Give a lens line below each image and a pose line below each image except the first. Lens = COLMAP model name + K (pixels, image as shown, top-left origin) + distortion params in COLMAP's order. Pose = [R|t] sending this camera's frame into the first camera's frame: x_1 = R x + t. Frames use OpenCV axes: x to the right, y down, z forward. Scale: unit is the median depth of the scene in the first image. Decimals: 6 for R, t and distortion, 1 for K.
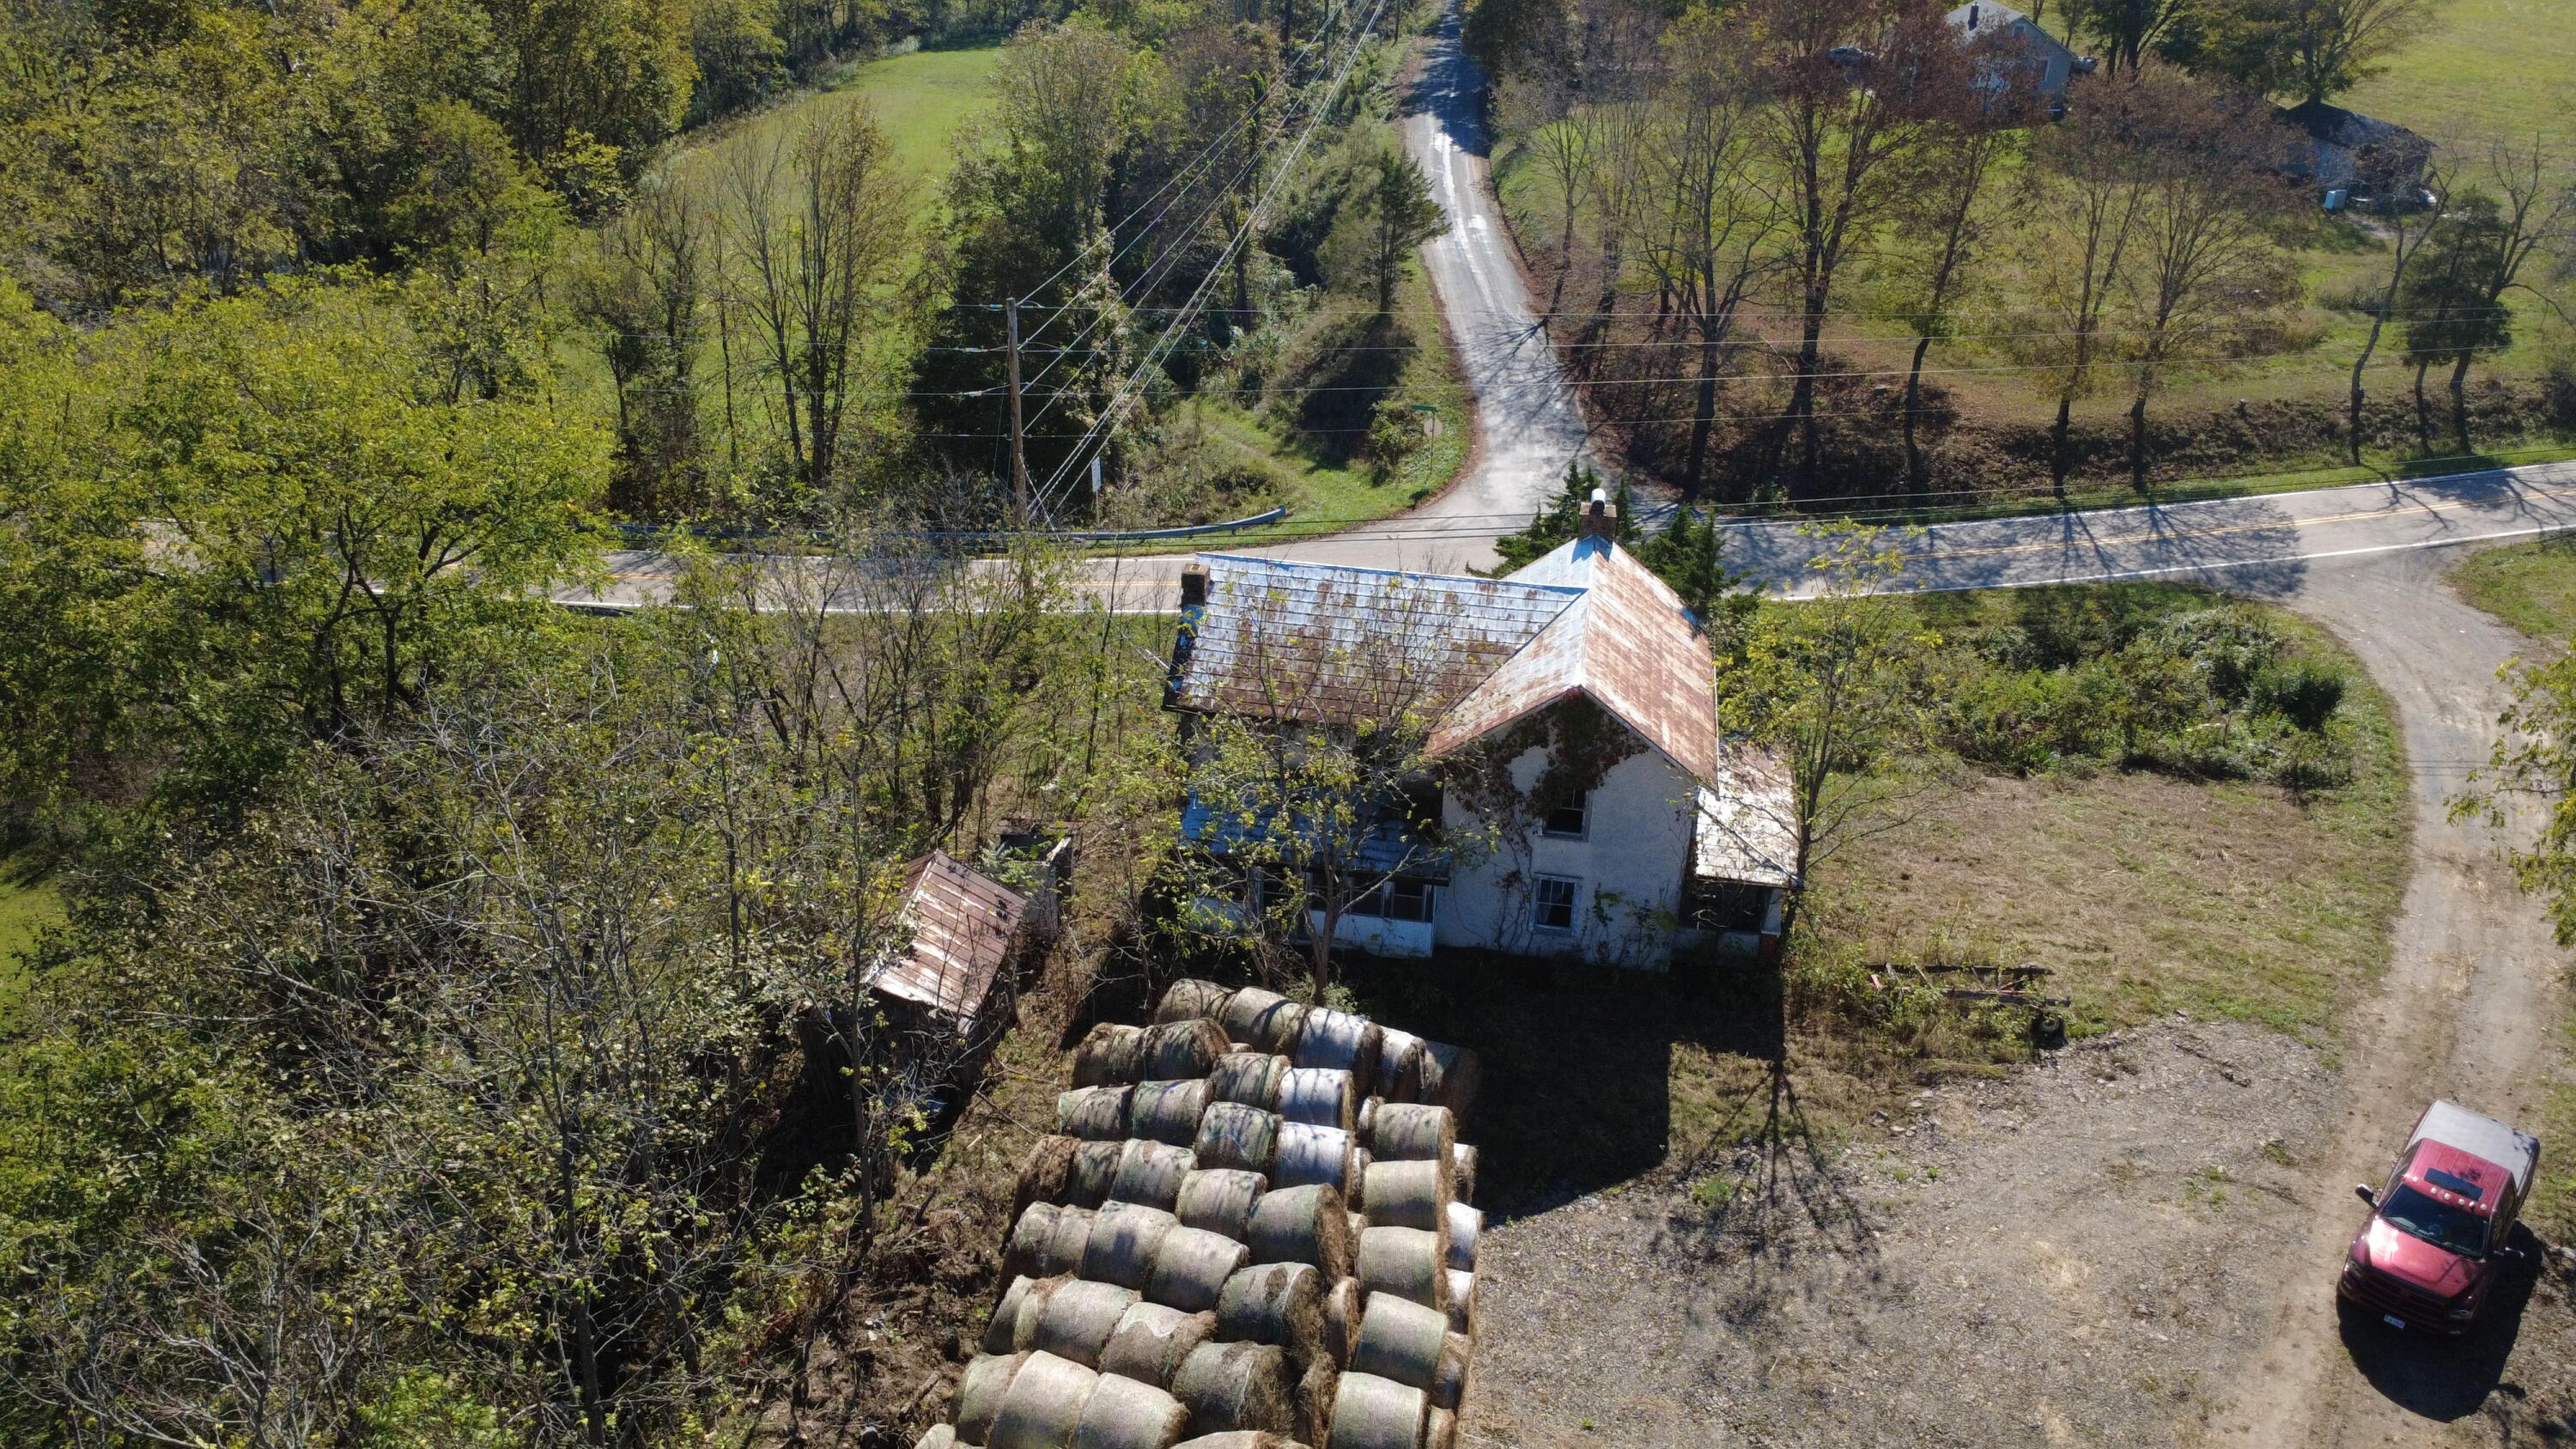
lens RADIAL K [[1887.0, 0, 1289.2], [0, 1887.0, 726.1], [0, 0, 1]] dist [0.000933, 0.000101]
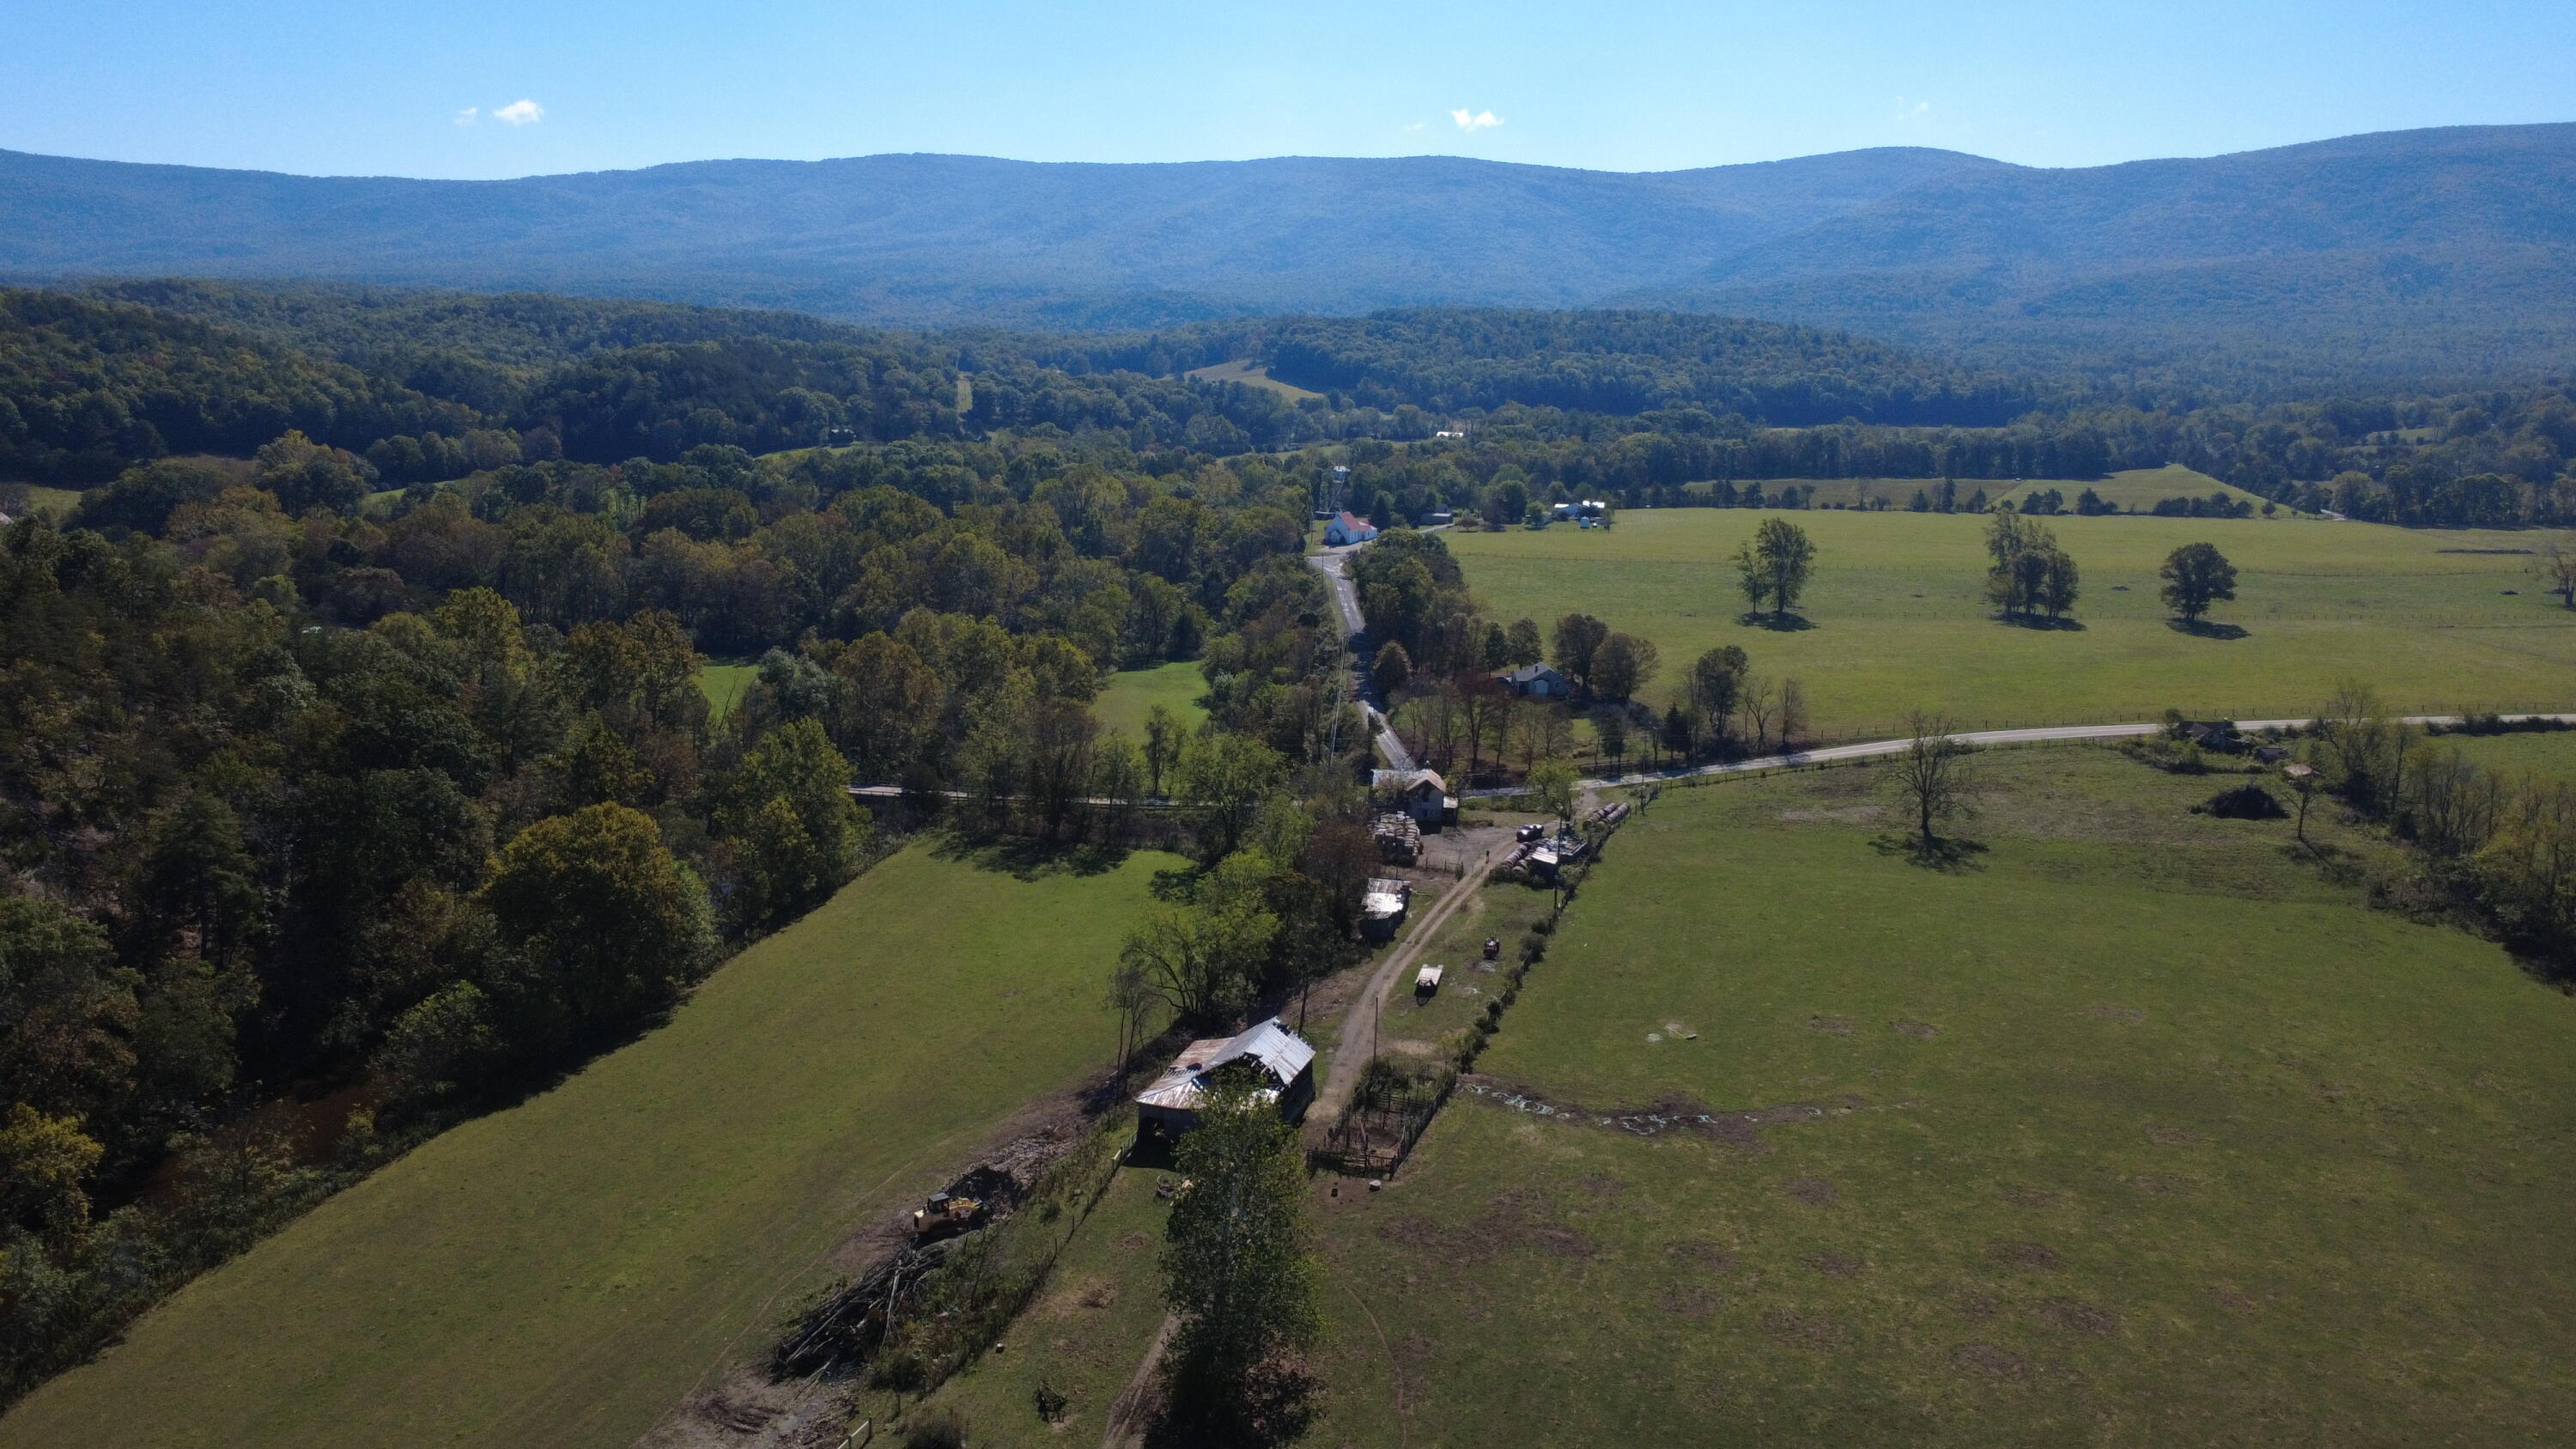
lens RADIAL K [[1817.8, 0, 1287.5], [0, 1817.8, 724.6], [0, 0, 1]] dist [0.000072, 0.000001]
pose [[0.995569, -0.020169, 0.091842, -0.492954], [0.044964, 0.959929, -0.276613, 0.806055], [-0.082583, 0.279517, 0.956583, -2.769283]]
